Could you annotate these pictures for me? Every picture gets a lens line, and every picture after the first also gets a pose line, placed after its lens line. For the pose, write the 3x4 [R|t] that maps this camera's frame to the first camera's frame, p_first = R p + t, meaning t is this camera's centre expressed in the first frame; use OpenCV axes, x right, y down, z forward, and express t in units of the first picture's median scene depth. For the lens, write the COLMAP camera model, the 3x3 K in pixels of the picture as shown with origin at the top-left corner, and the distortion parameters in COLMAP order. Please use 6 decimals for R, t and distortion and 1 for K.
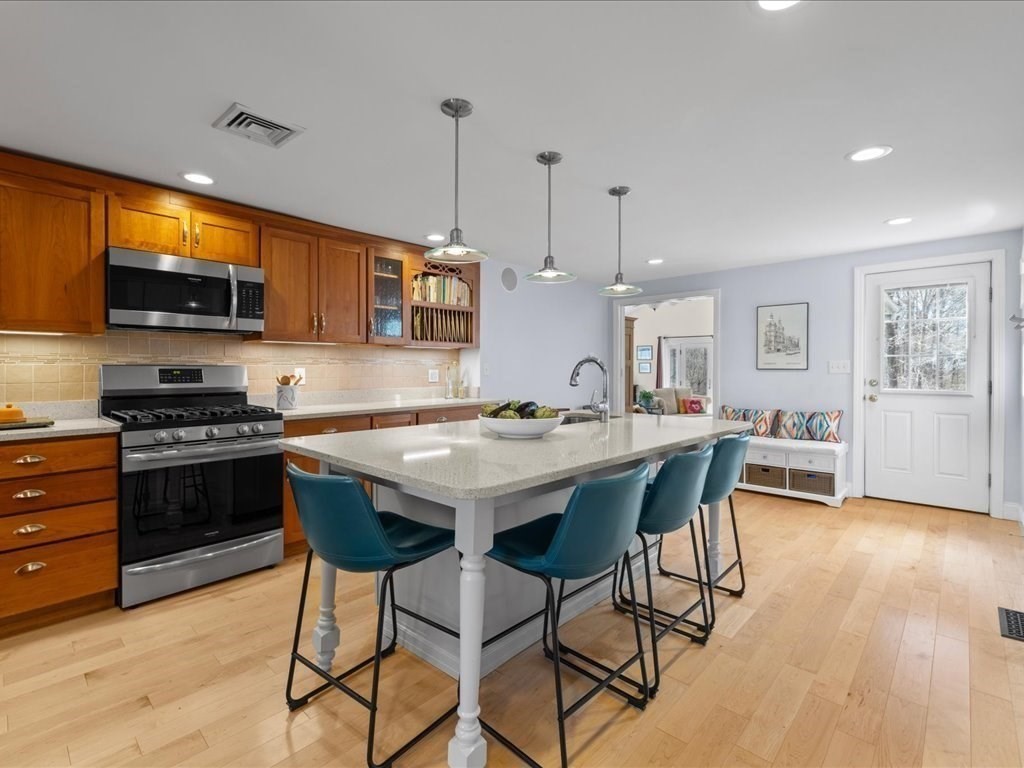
lens RADIAL K [[485.0, 0, 512.7], [0, 485.0, 357.9], [0, 0, 1]] dist [-0.000376, -0.000133]
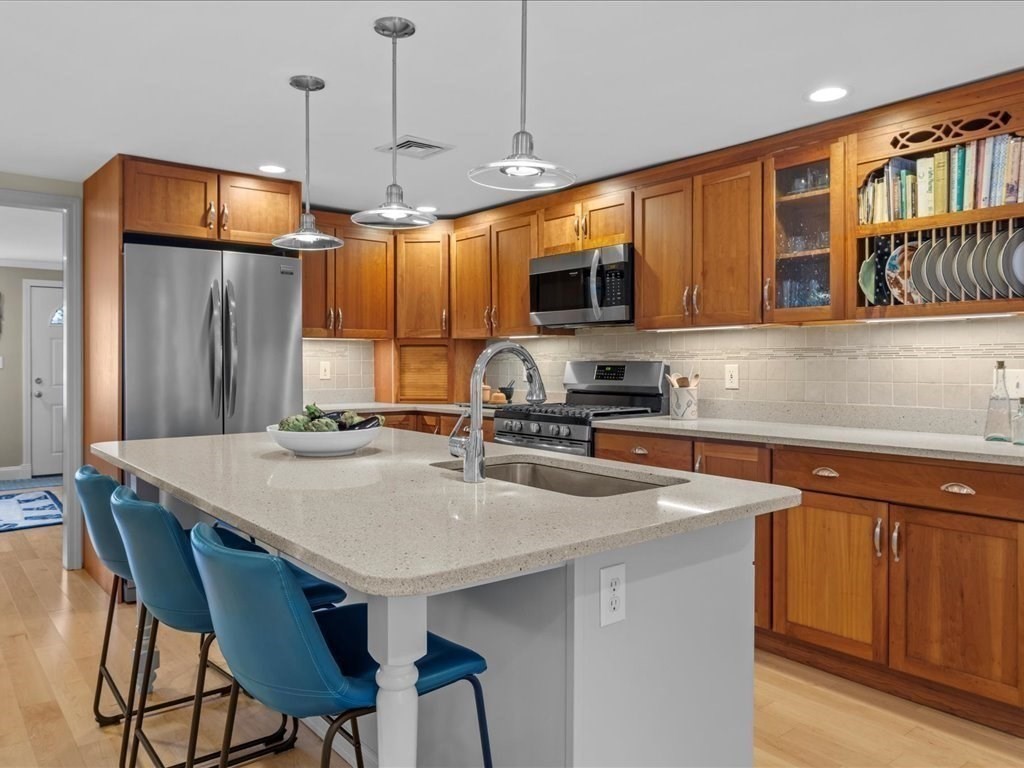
lens RADIAL K [[736.6, 0, 512.7], [0, 736.6, 367.3], [0, 0, 1]] dist [-0.000374, -0.000203]
pose [[-0.132165, 0.005490, -0.991213, 0.646856], [0.019823, 0.999799, 0.002894, 0.015658], [0.991030, -0.019266, -0.132247, 0.830960]]
